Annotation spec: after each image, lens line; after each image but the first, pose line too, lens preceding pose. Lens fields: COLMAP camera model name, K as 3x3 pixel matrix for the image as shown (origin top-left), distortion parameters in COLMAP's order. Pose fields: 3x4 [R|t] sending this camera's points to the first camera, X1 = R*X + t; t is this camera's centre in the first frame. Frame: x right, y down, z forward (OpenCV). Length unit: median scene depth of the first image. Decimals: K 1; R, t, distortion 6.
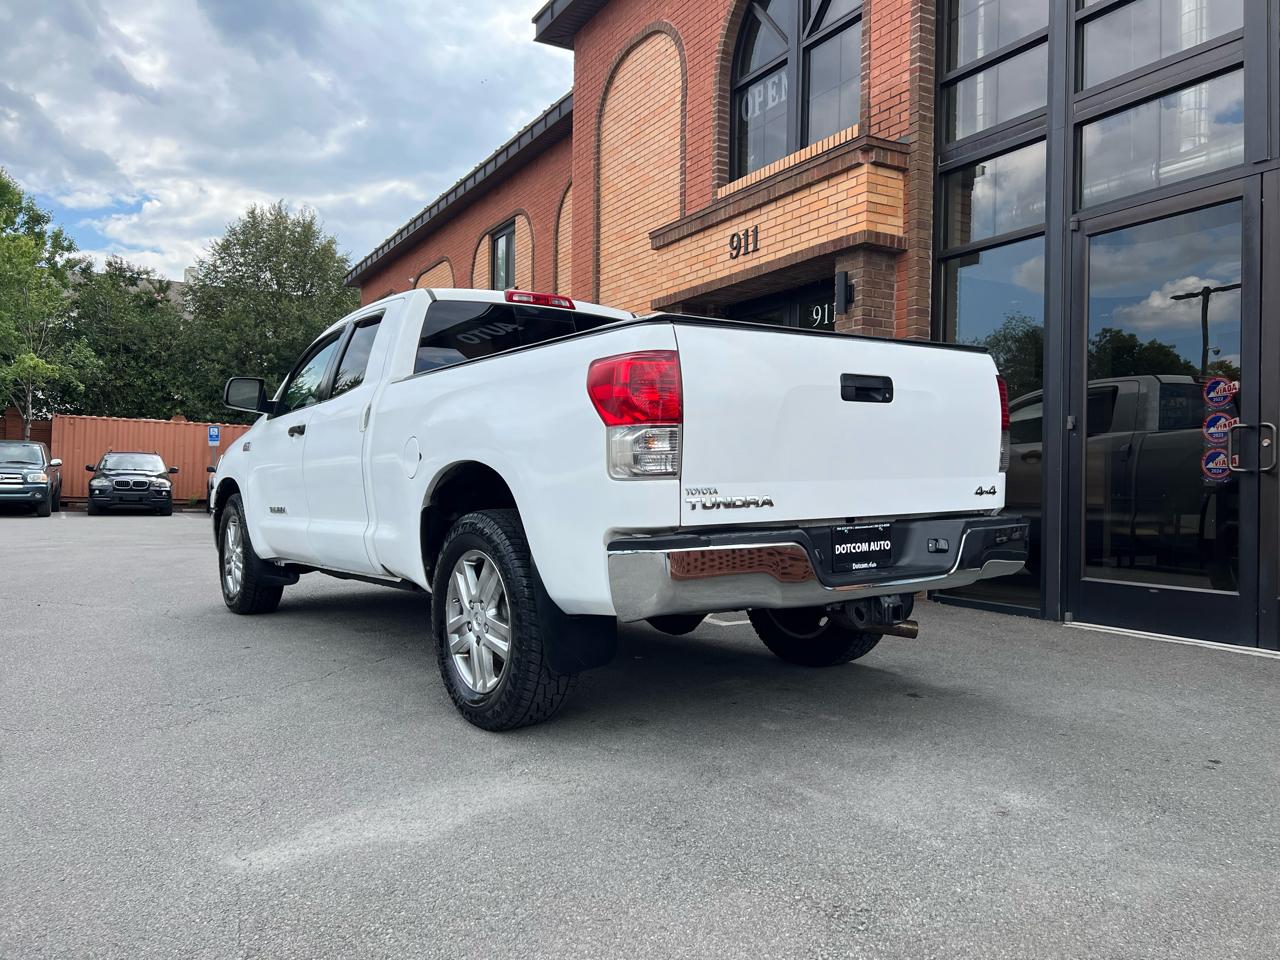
lens RADIAL K [[966.1, 0, 651.5], [0, 966.1, 477.3], [0, 0, 1]] dist [0.071325, -0.076319]
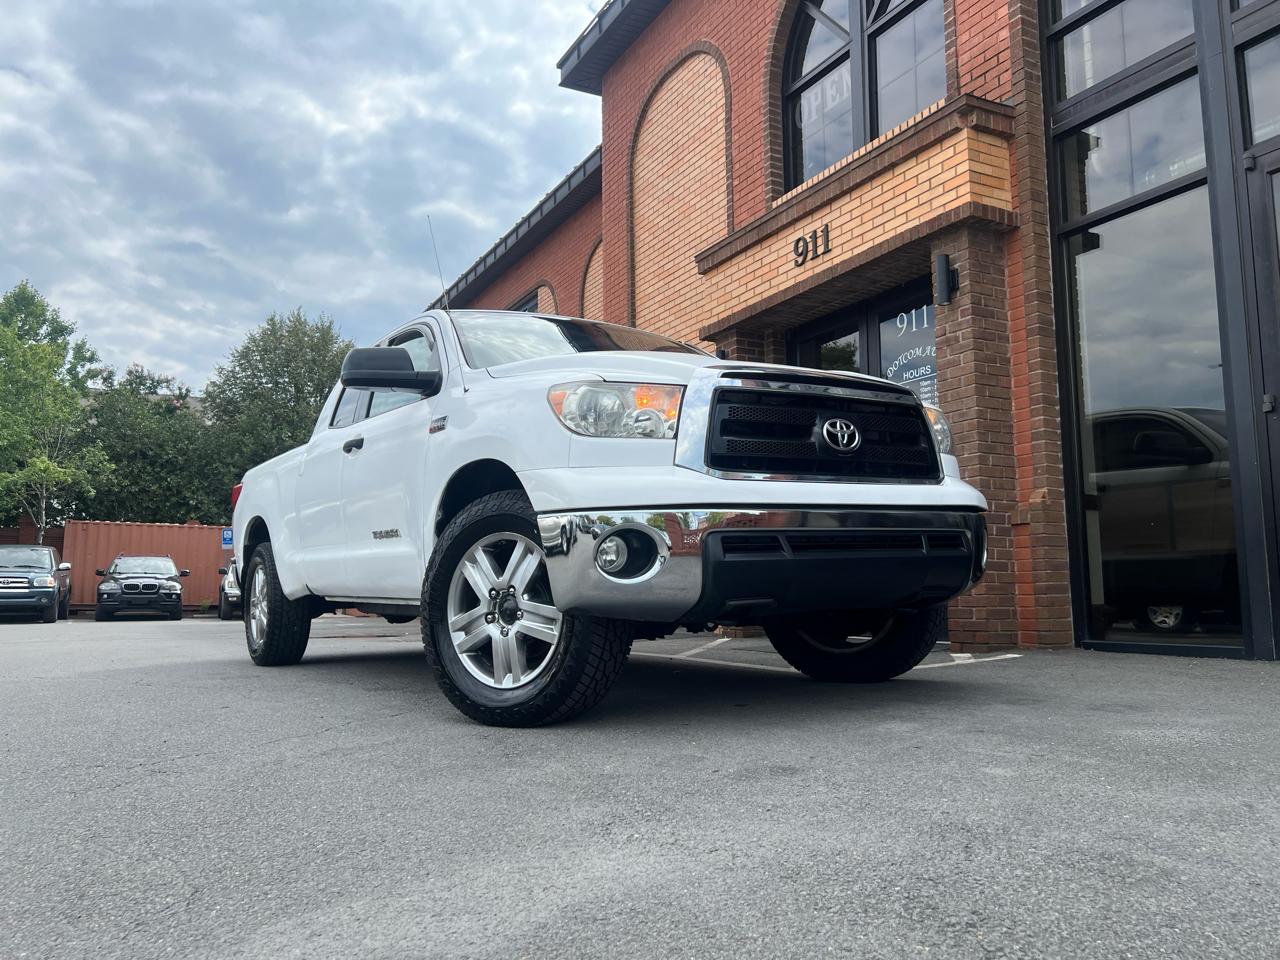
lens RADIAL K [[969.8, 0, 636.1], [0, 969.8, 483.8], [0, 0, 1]] dist [0.045769, -0.048560]
pose [[0.999220, -0.026381, -0.029397, -0.037254], [0.023089, 0.993970, -0.107192, 0.053063], [0.032048, 0.106429, 0.993804, 0.134424]]
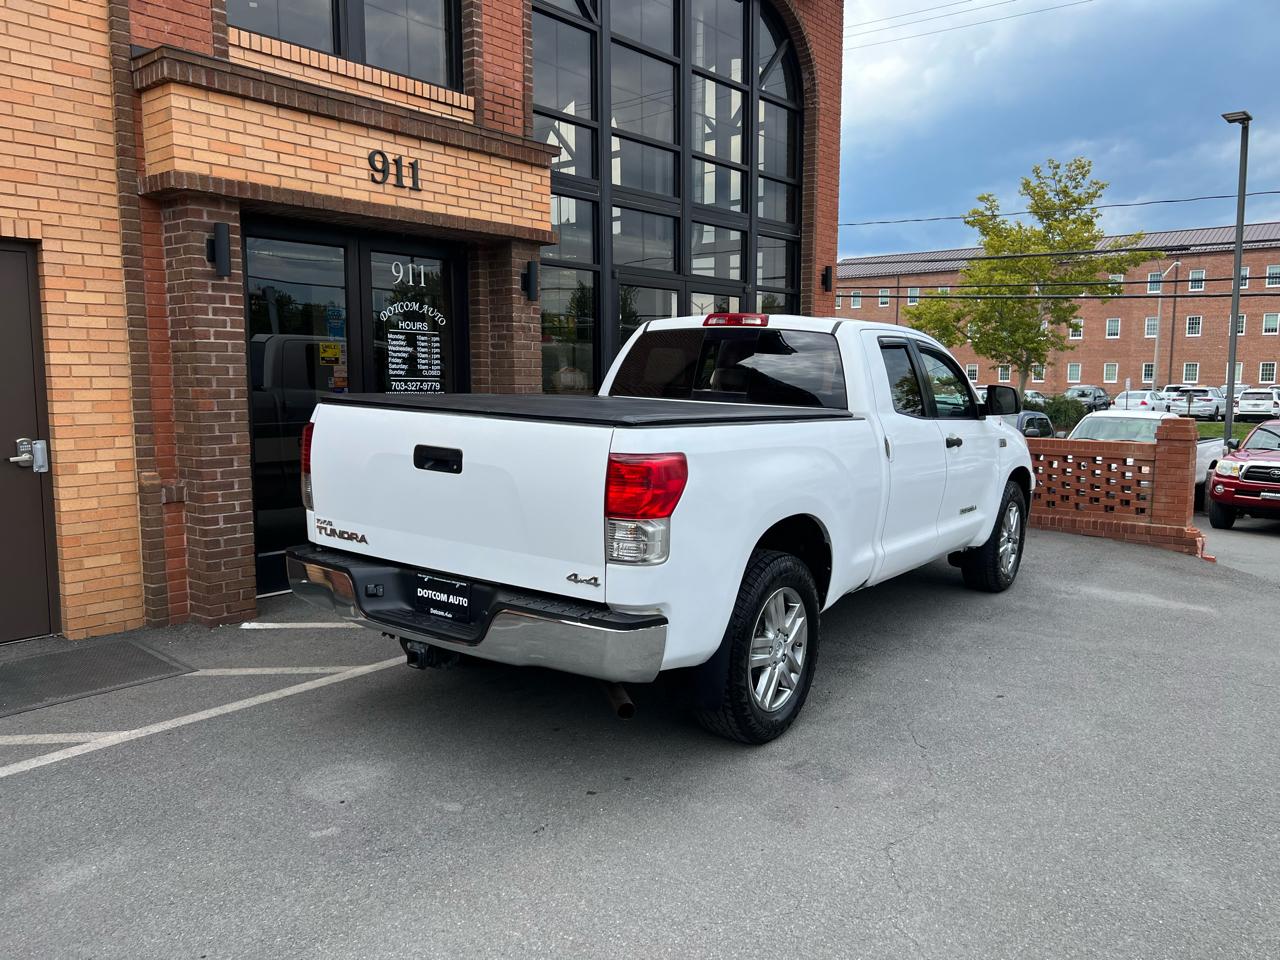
lens RADIAL K [[970.8, 0, 652.2], [0, 970.8, 480.8], [0, 0, 1]] dist [0.042926, -0.046680]
pose [[-0.347578, -0.117858, 0.930215, -0.676944], [-0.018801, 0.992746, 0.118755, -0.077616], [-0.937463, 0.023788, -0.347272, 0.967884]]
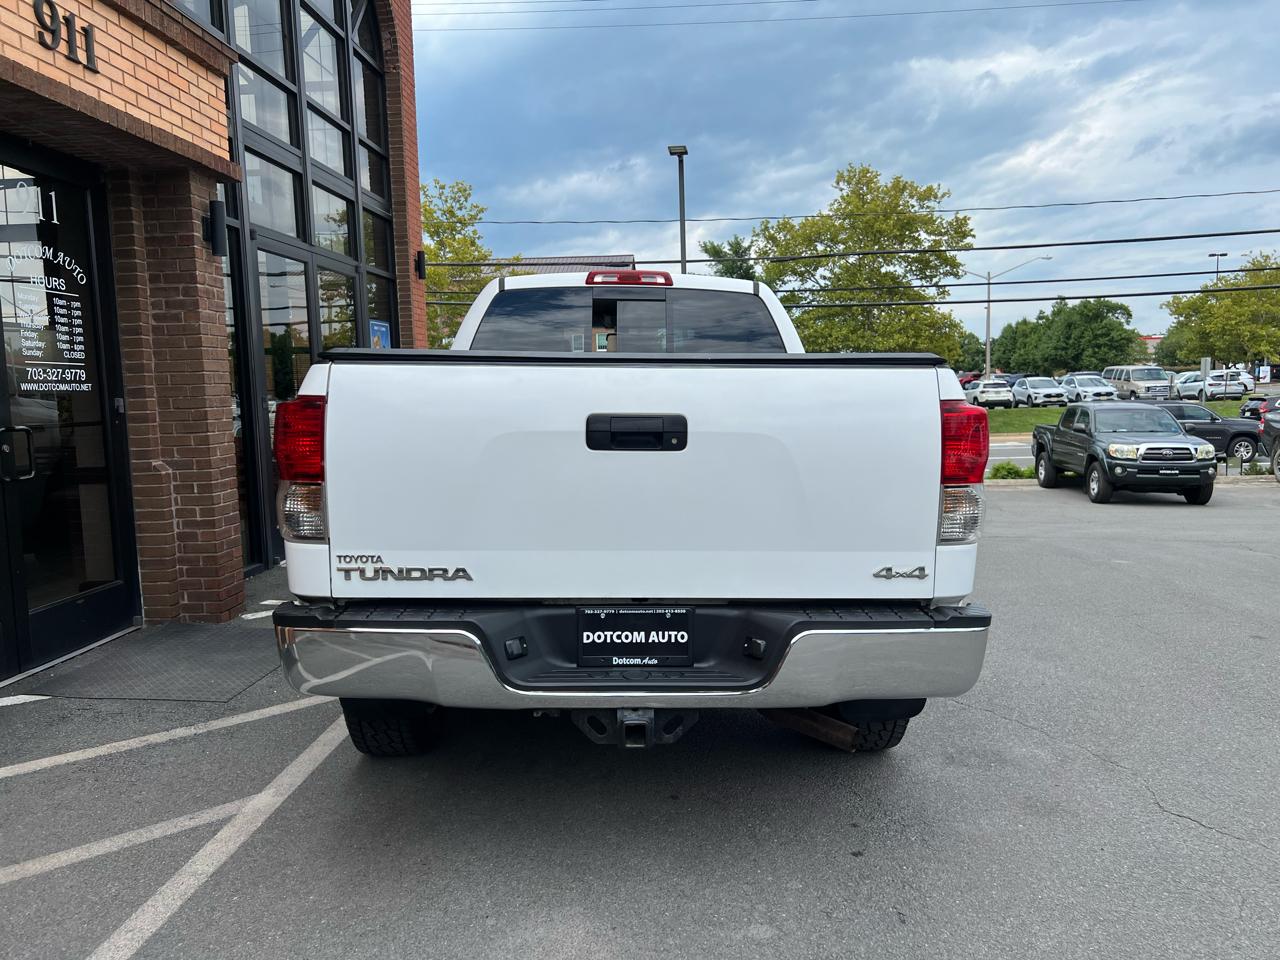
lens RADIAL K [[970.3, 0, 647.8], [0, 970.3, 479.5], [0, 0, 1]] dist [0.050784, -0.062869]
pose [[-0.837623, -0.047504, 0.544179, -0.408222], [0.005432, 0.995438, 0.095258, -0.048180], [-0.546222, 0.082746, -0.833544, 1.143784]]
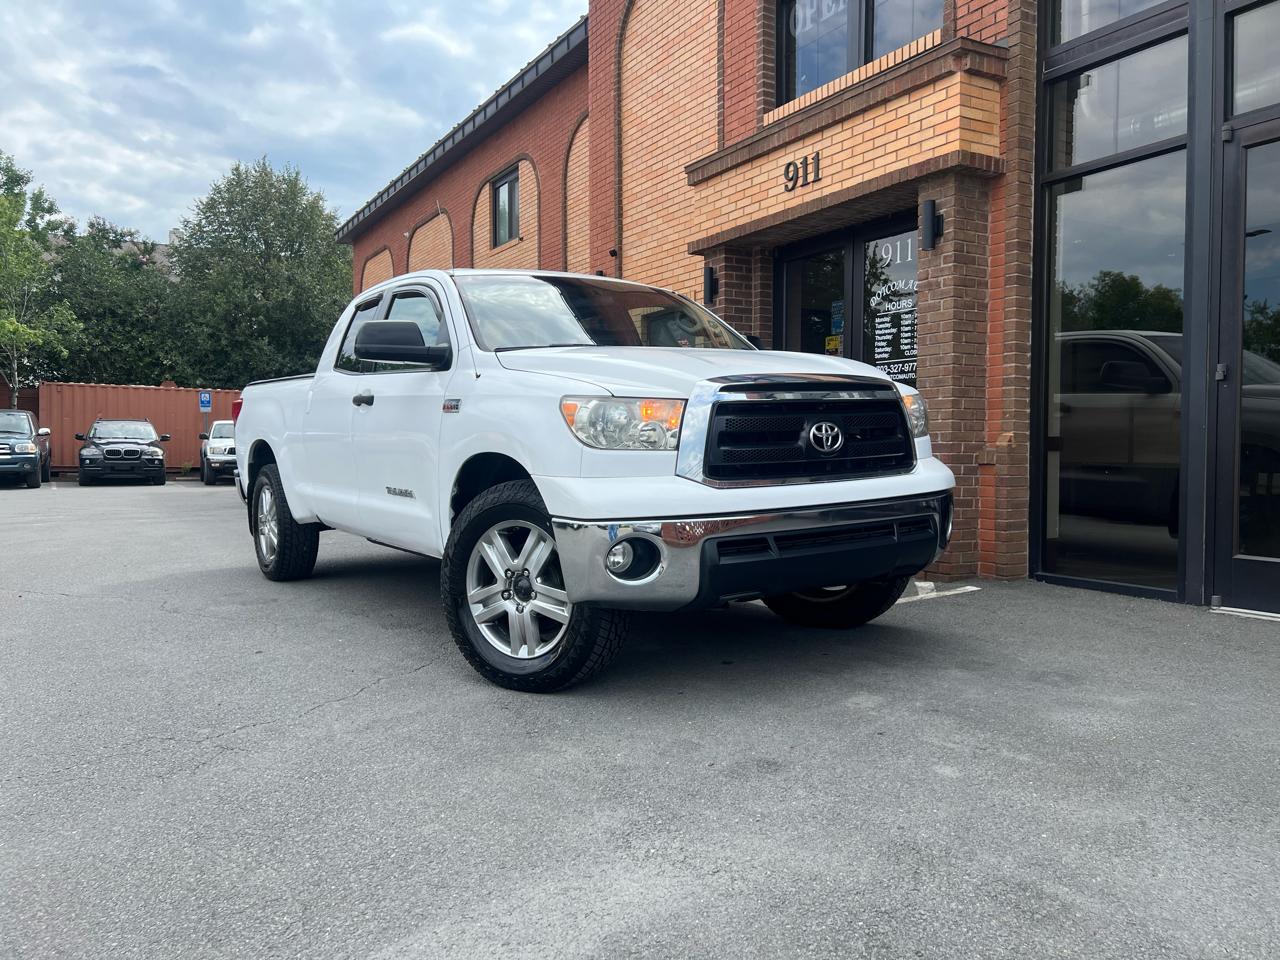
lens RADIAL K [[970.9, 0, 638.0], [0, 970.9, 477.9], [0, 0, 1]] dist [0.046227, -0.047557]
pose [[0.999881, -0.014418, -0.005406, -0.046408], [0.014633, 0.999008, 0.042048, -0.004768], [0.004795, -0.042122, 0.999101, 0.094863]]
